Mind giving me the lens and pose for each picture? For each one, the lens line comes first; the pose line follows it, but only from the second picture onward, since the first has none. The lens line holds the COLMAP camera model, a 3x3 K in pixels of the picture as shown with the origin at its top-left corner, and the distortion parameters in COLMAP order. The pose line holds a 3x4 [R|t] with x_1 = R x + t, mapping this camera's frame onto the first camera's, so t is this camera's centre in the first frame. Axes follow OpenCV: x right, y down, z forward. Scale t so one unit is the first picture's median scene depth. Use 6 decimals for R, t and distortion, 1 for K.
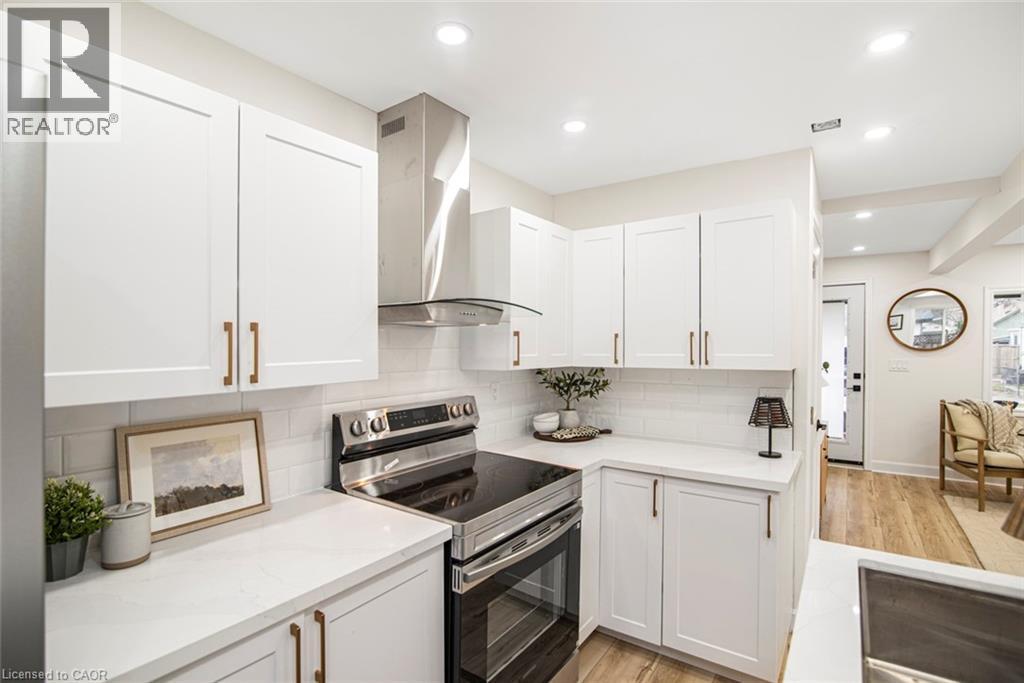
lens RADIAL K [[475.0, 0, 514.6], [0, 475.0, 339.6], [0, 0, 1]] dist [-0.026586, 0.000708]
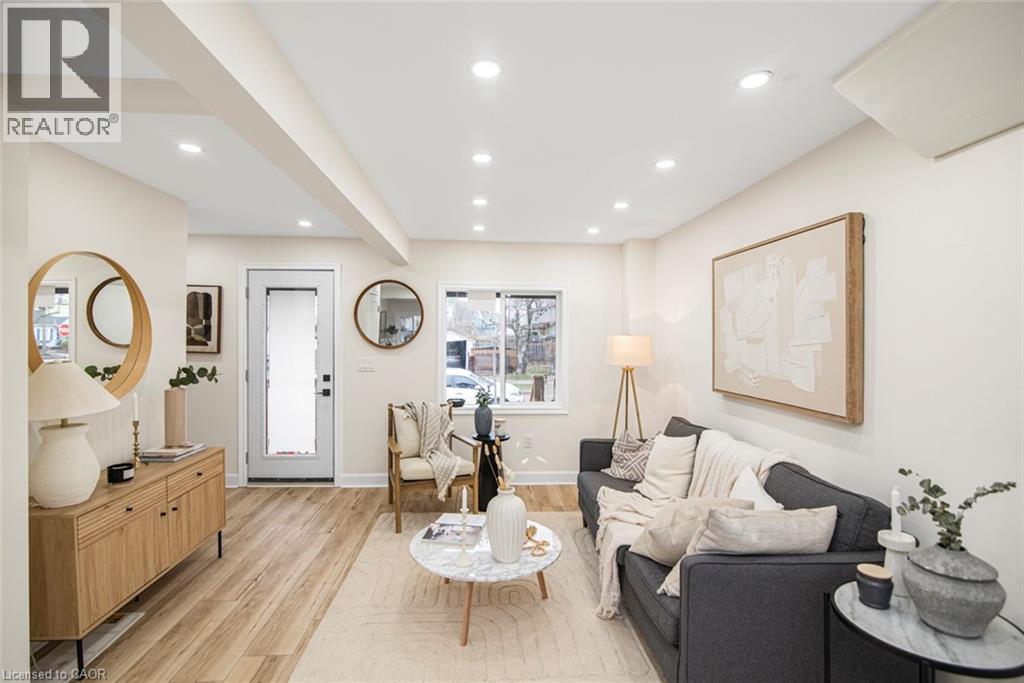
lens RADIAL K [[470.0, 0, 501.8], [0, 470.0, 328.7], [0, 0, 1]] dist [-0.023661, -0.000360]
pose [[0.779900, 0.014516, 0.625735, 0.529579], [-0.010670, 0.999894, -0.009897, -0.008567], [-0.625813, 0.001042, 0.779973, 0.160009]]
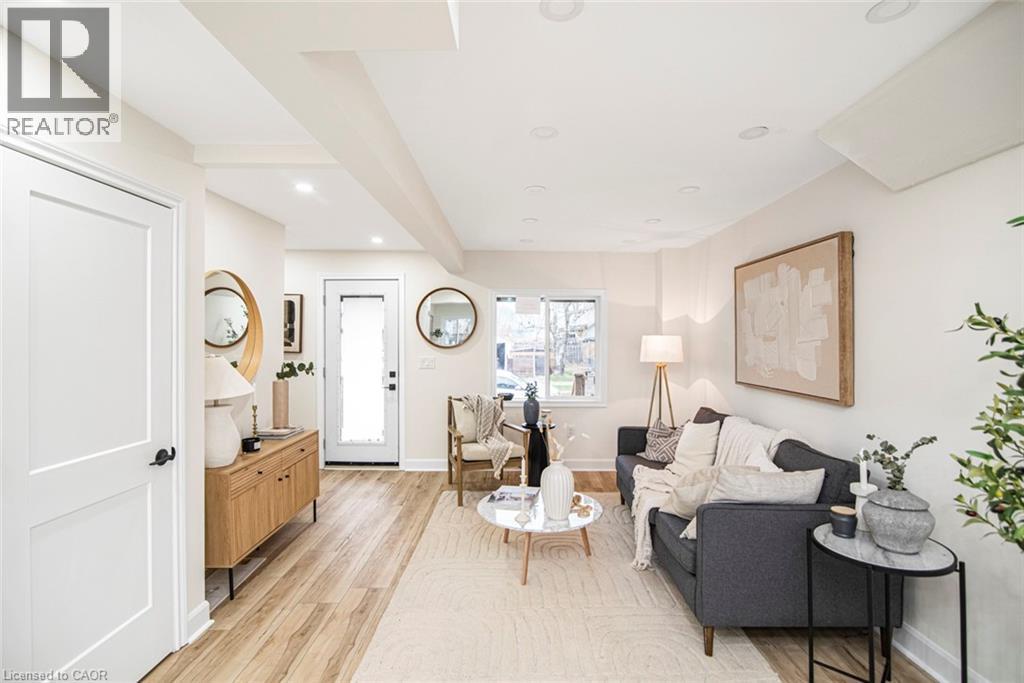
lens RADIAL K [[468.2, 0, 510.2], [0, 468.2, 330.6], [0, 0, 1]] dist [-0.026262, 0.000887]
pose [[0.816736, 0.011350, 0.576900, 0.441214], [-0.005854, 0.999918, -0.011385, -0.004164], [-0.576982, 0.005921, 0.816735, 0.079860]]
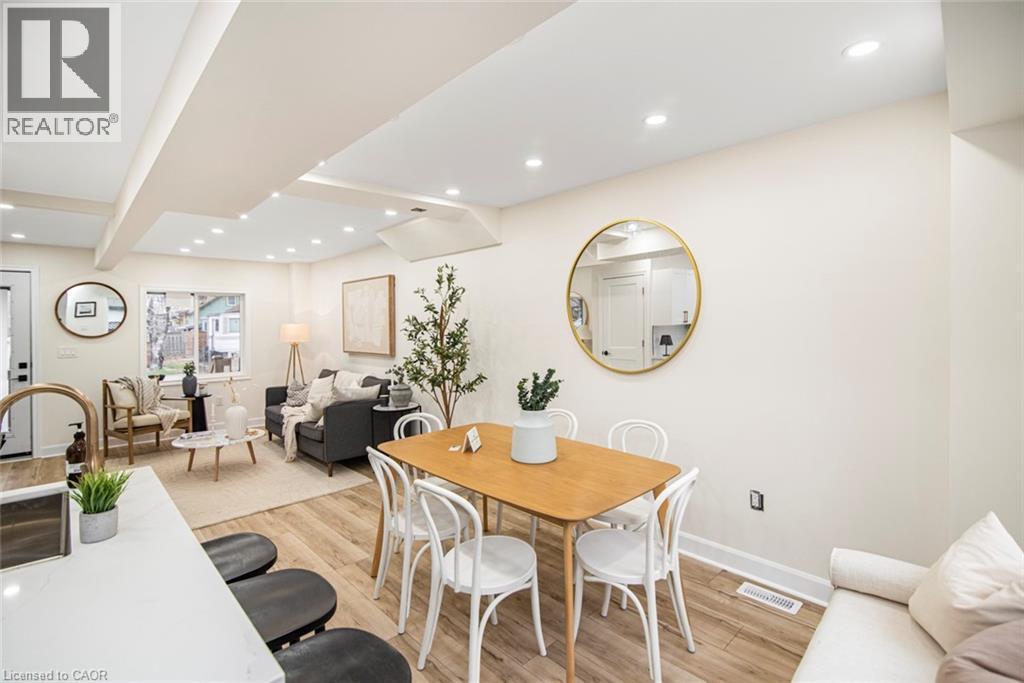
lens RADIAL K [[468.2, 0, 505.7], [0, 468.2, 322.3], [0, 0, 1]] dist [-0.026262, 0.000887]
pose [[0.180929, -0.001178, 0.983495, -0.026006], [0.005764, 0.999983, 0.000137, -0.008264], [-0.983479, 0.005644, 0.180933, -0.199297]]
